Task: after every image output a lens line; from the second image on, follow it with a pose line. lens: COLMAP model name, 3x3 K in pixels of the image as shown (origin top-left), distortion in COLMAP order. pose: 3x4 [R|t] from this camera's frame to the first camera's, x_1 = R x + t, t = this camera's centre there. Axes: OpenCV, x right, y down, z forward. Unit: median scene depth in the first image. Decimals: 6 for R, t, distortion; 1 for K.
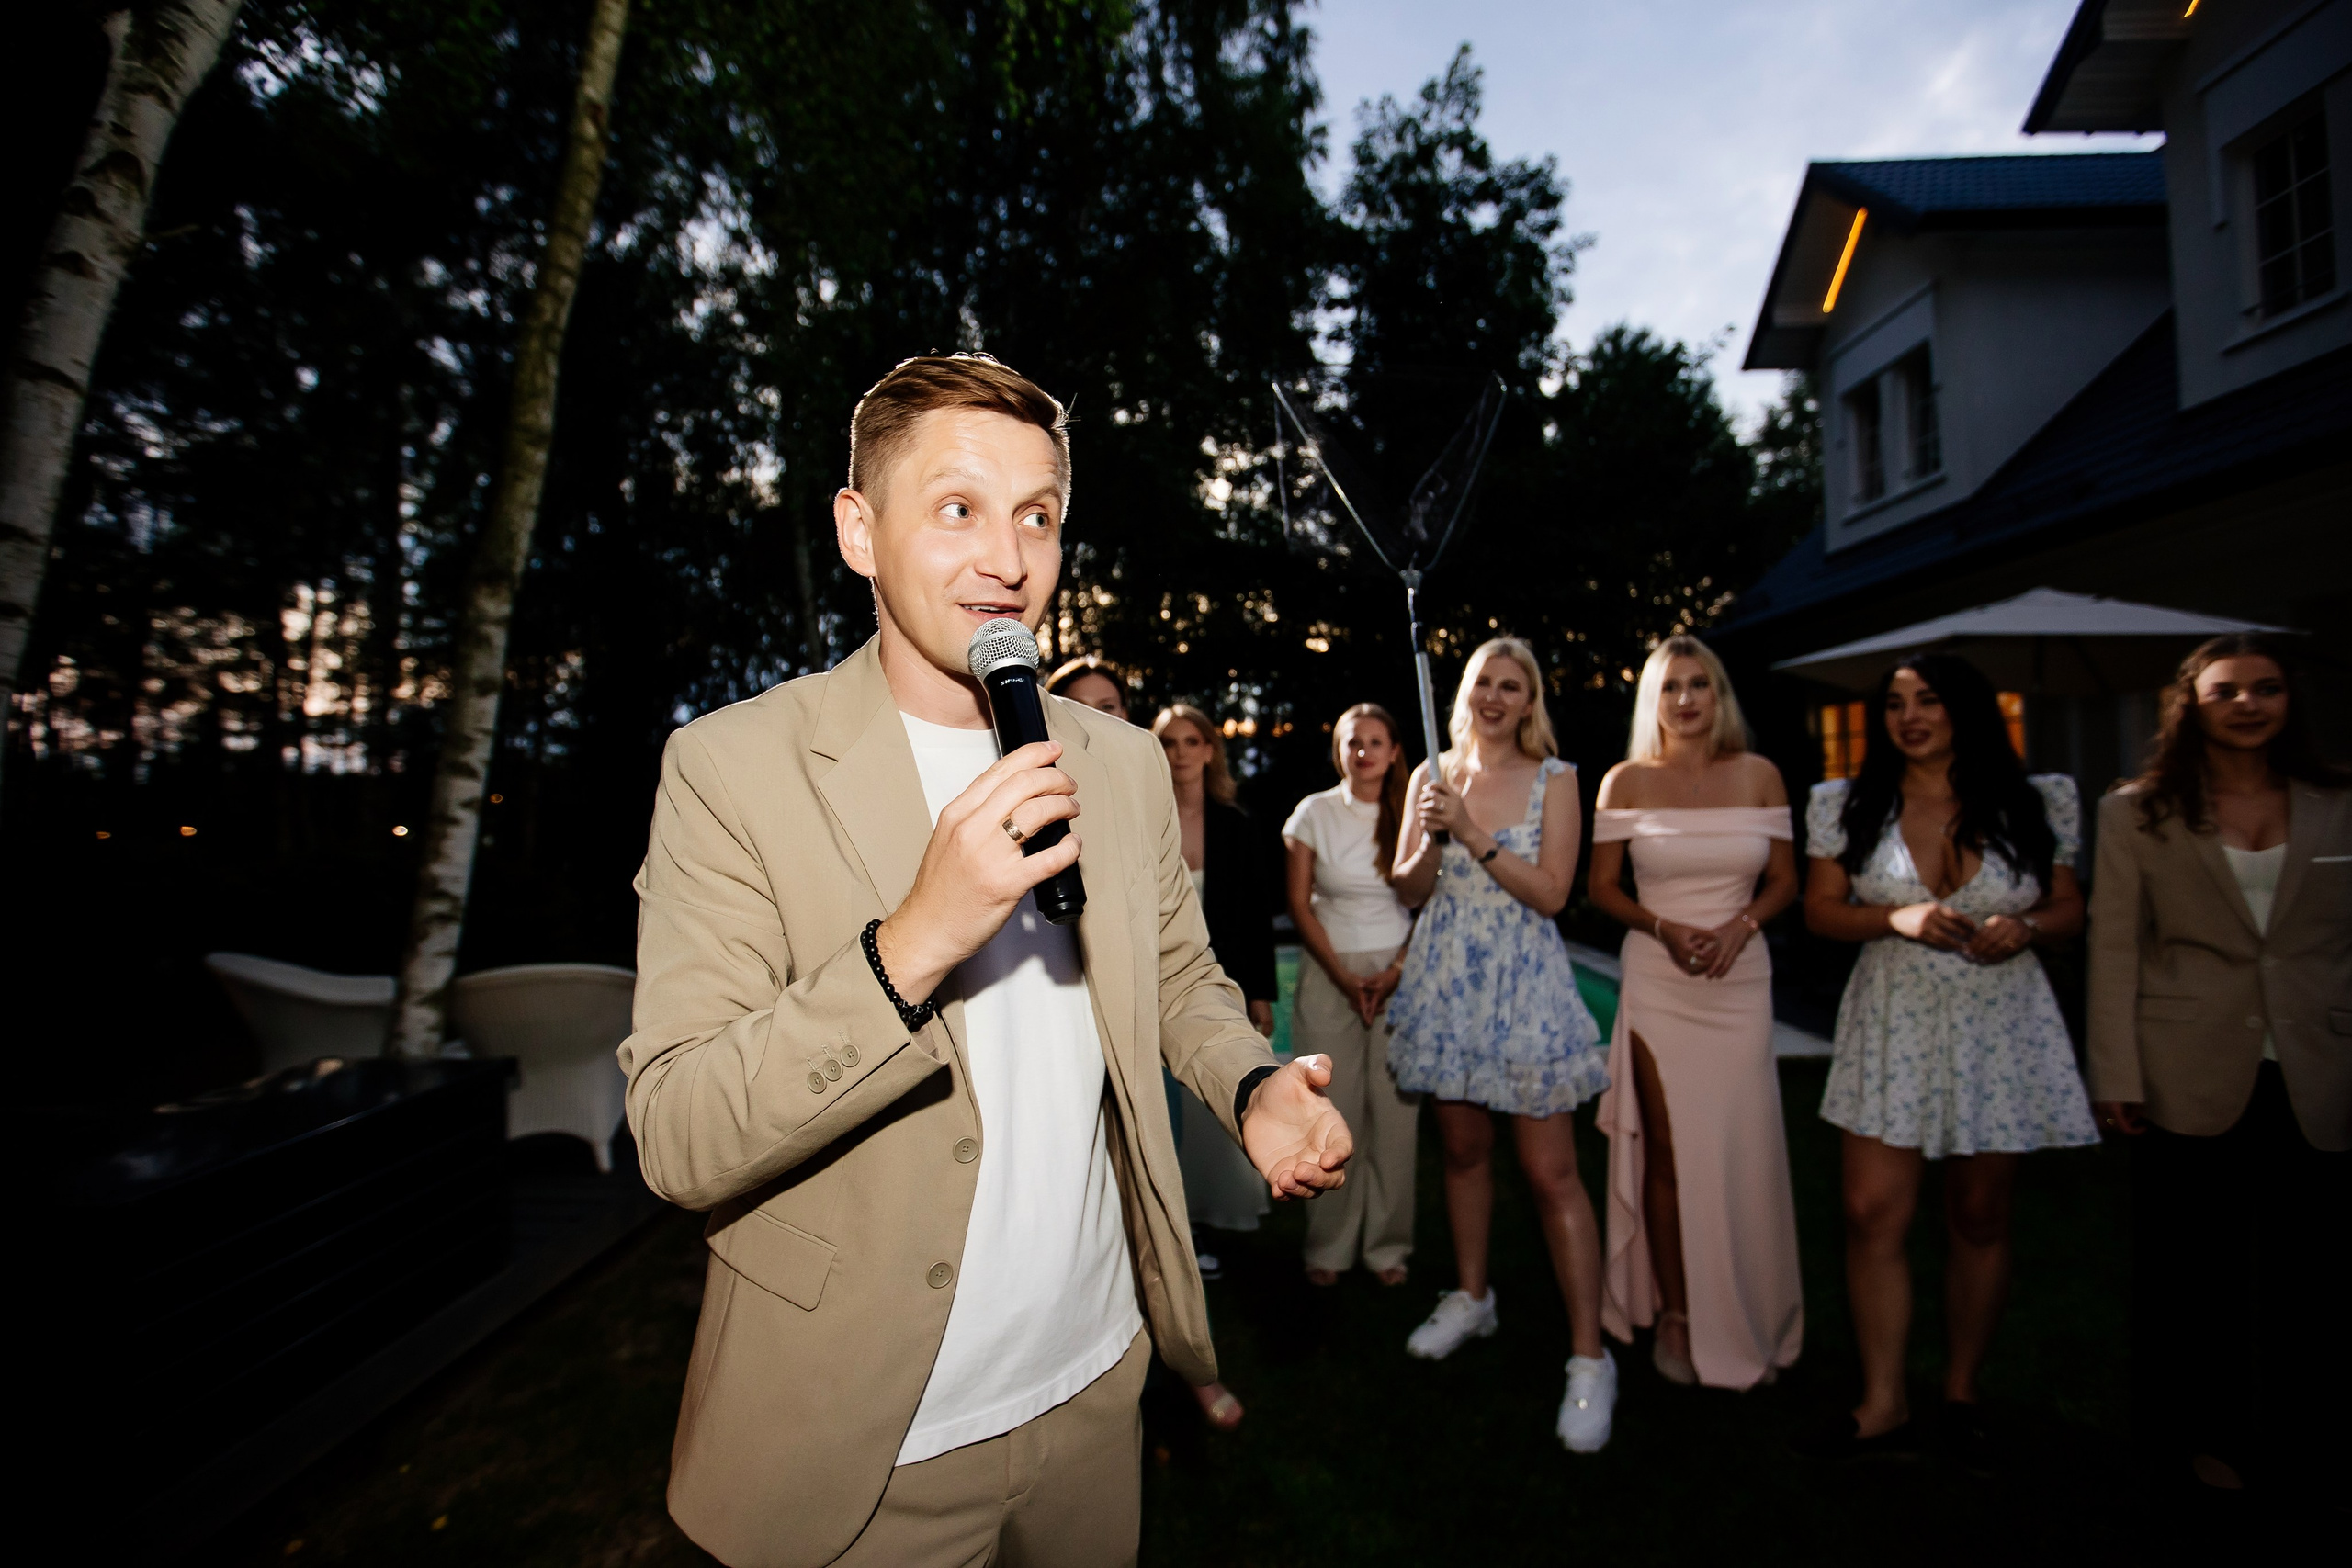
lens RADIAL K [[1123.8, 0, 1176.9], [0, 1123.8, 763.5], [0, 0, 1]] dist [-0.024162, 0.005424]
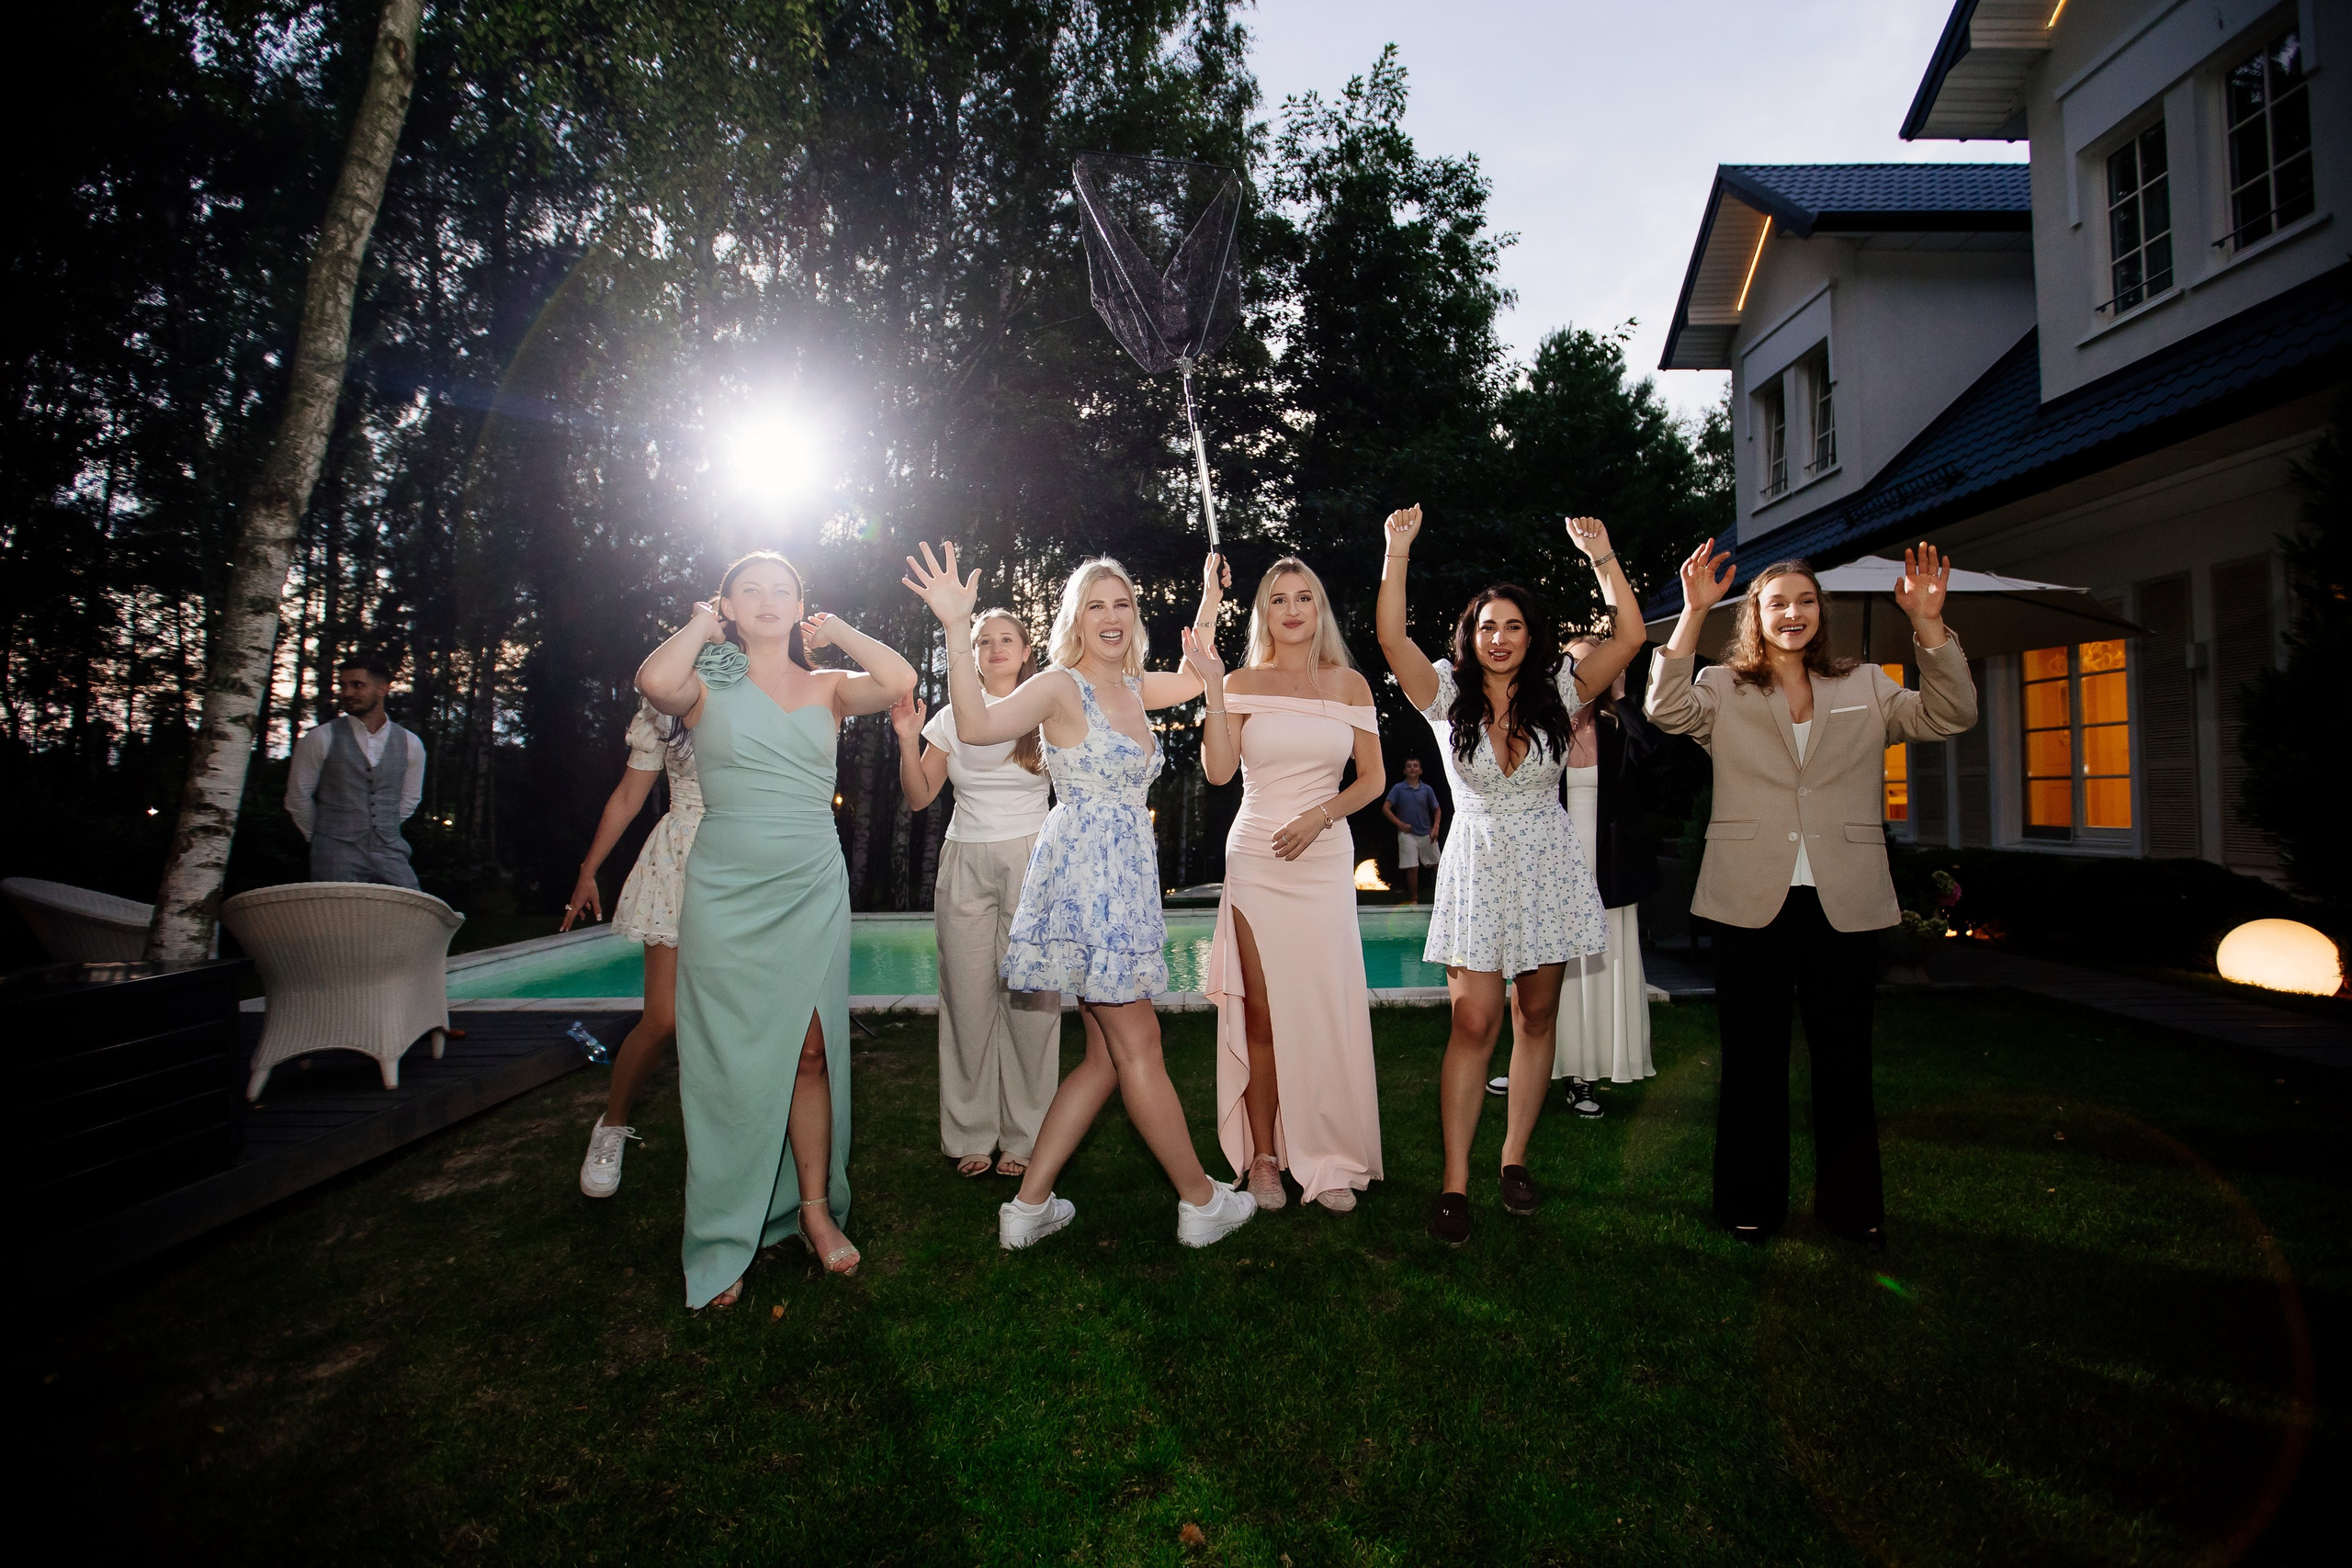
lens RADIAL K [[1092.6, 0, 1192.7], [0, 1092.6, 767.1], [0, 0, 1]] dist [-0.031389, 0.008491]
pose [[0.999568, 0.005863, 0.028800, 0.167434], [-0.006091, 0.999951, 0.007830, 0.054667], [-0.028752, -0.008002, 0.999555, -0.000469]]
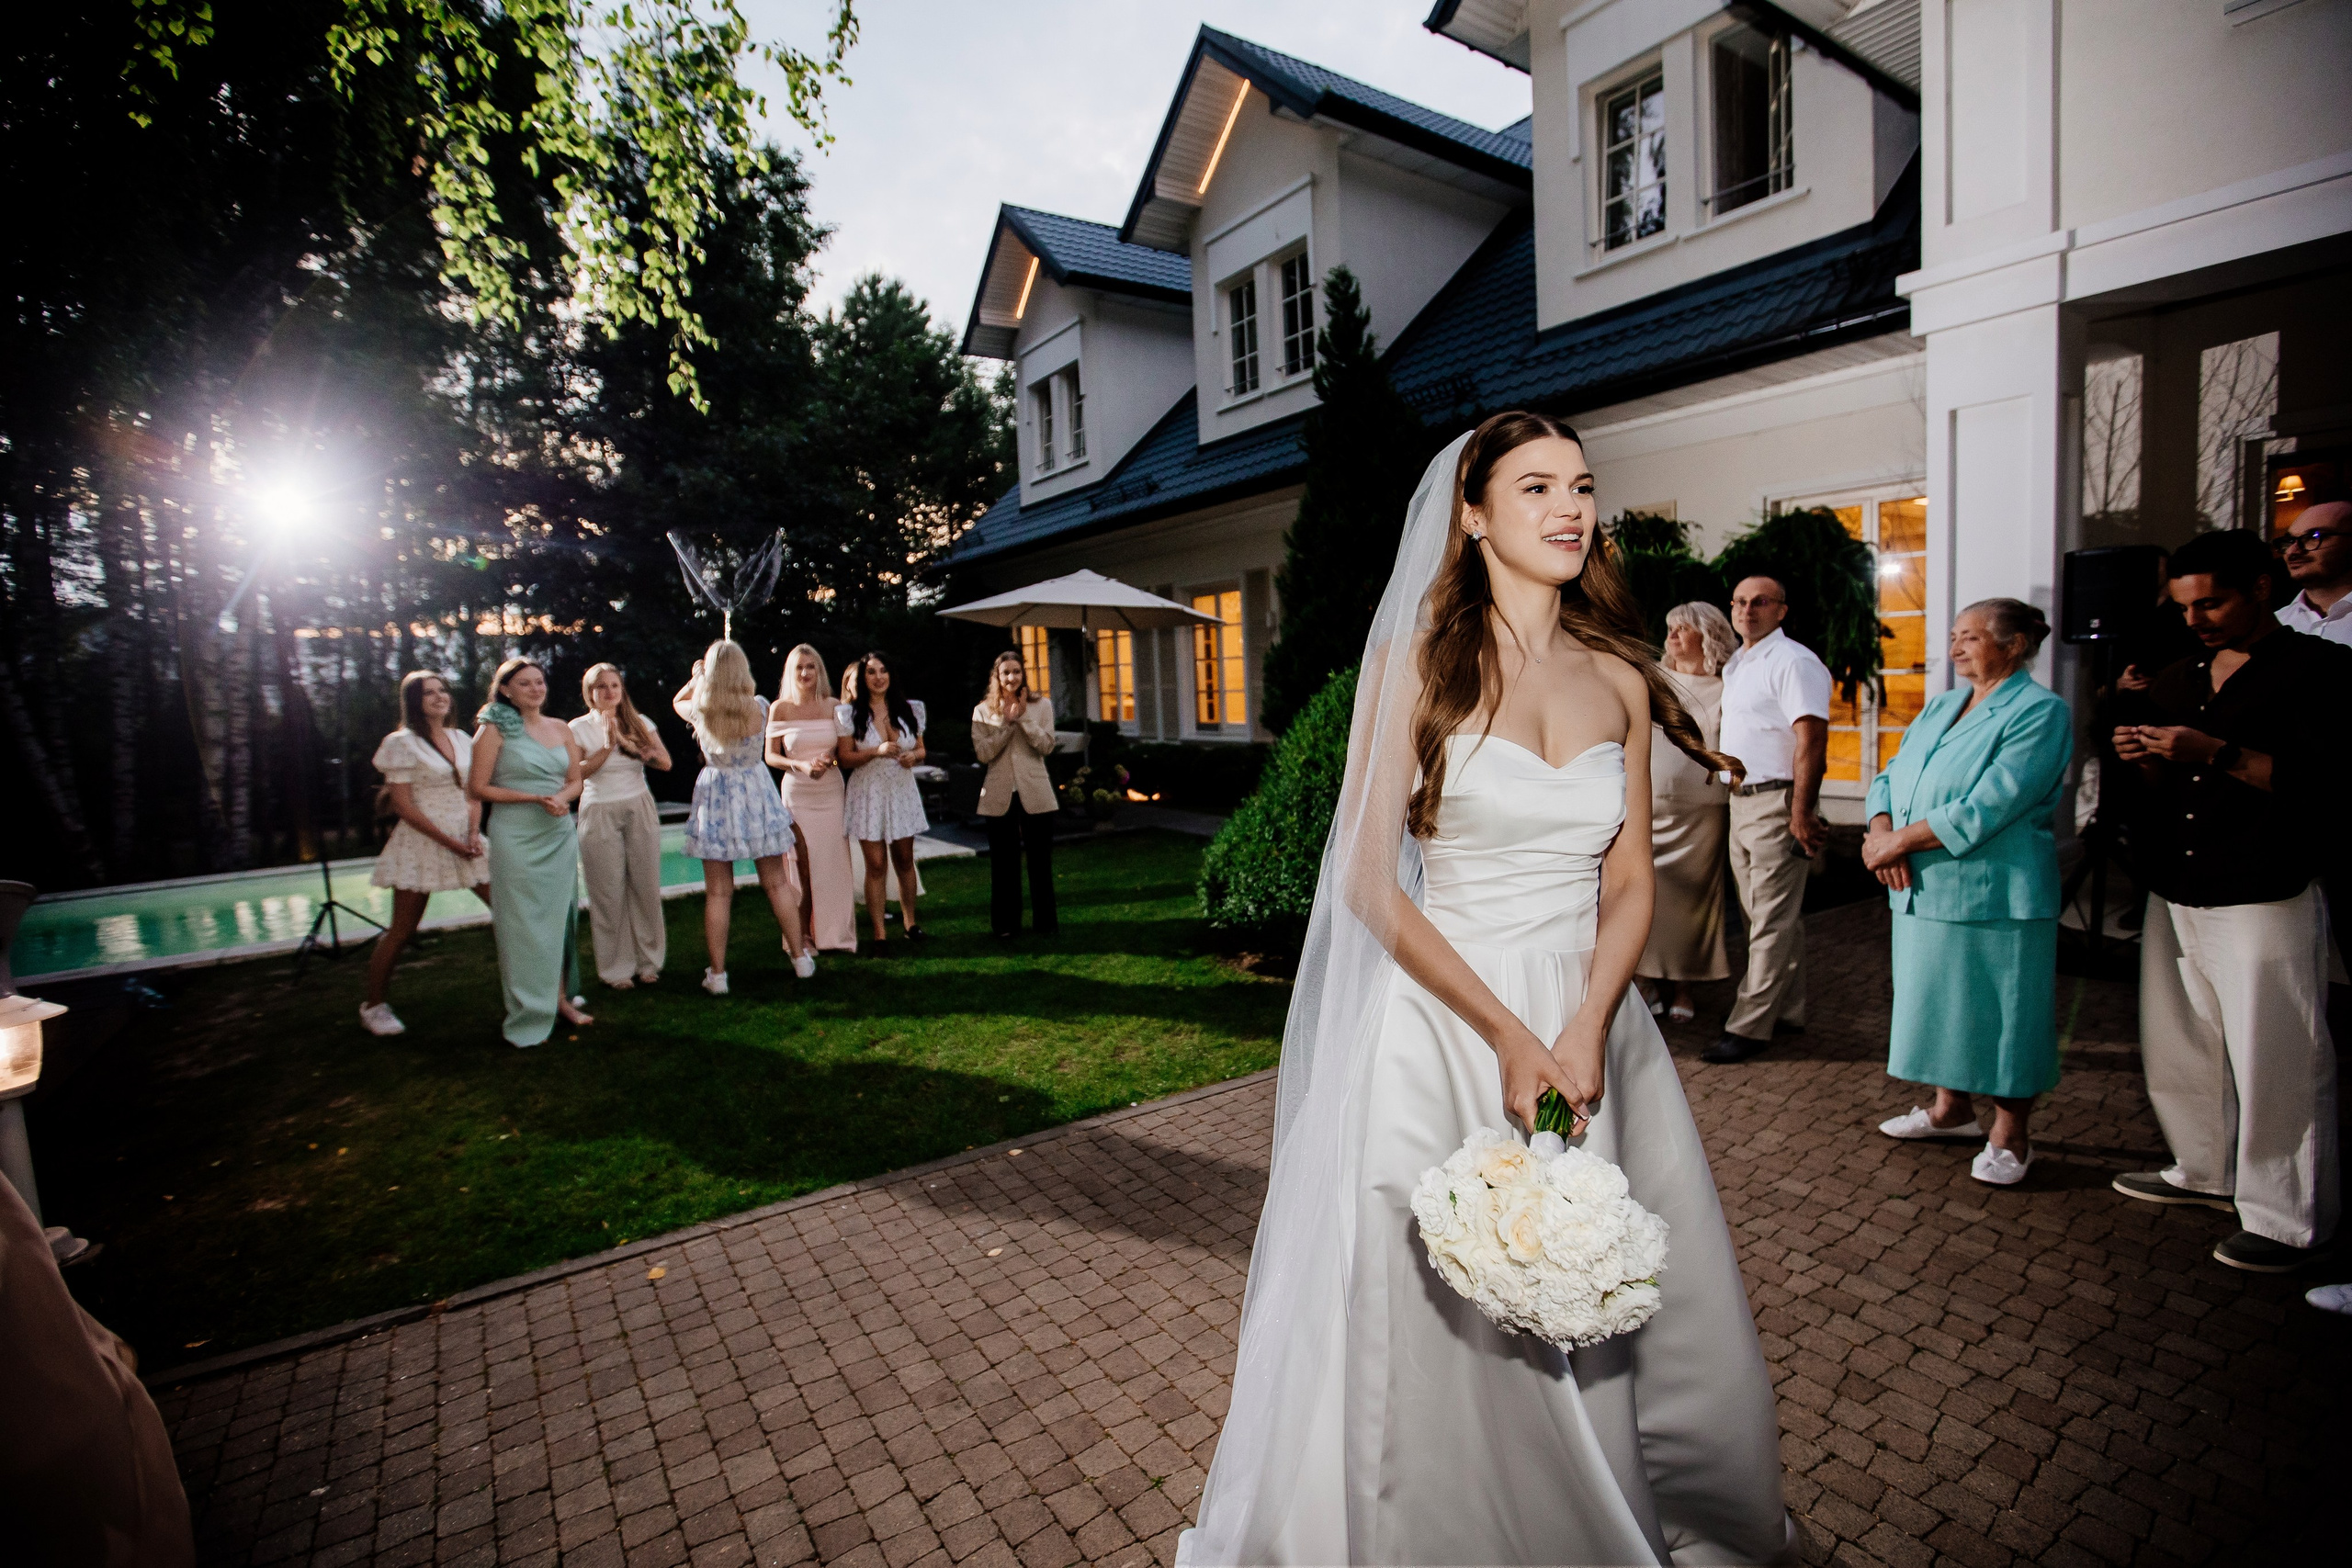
lens RADIAL K [[1092.6, 0, 1189.0], [0, 1092.6, 751.4], [0, 0, 1]] dist [-0.031389, 0.008491]
pose [[0.807962, -0.061392, 0.586028, -0.112070], [0.010719, 0.995924, 0.089554, -0.046252], [-0.589137, -0.066075, 0.805327, -0.640622]]
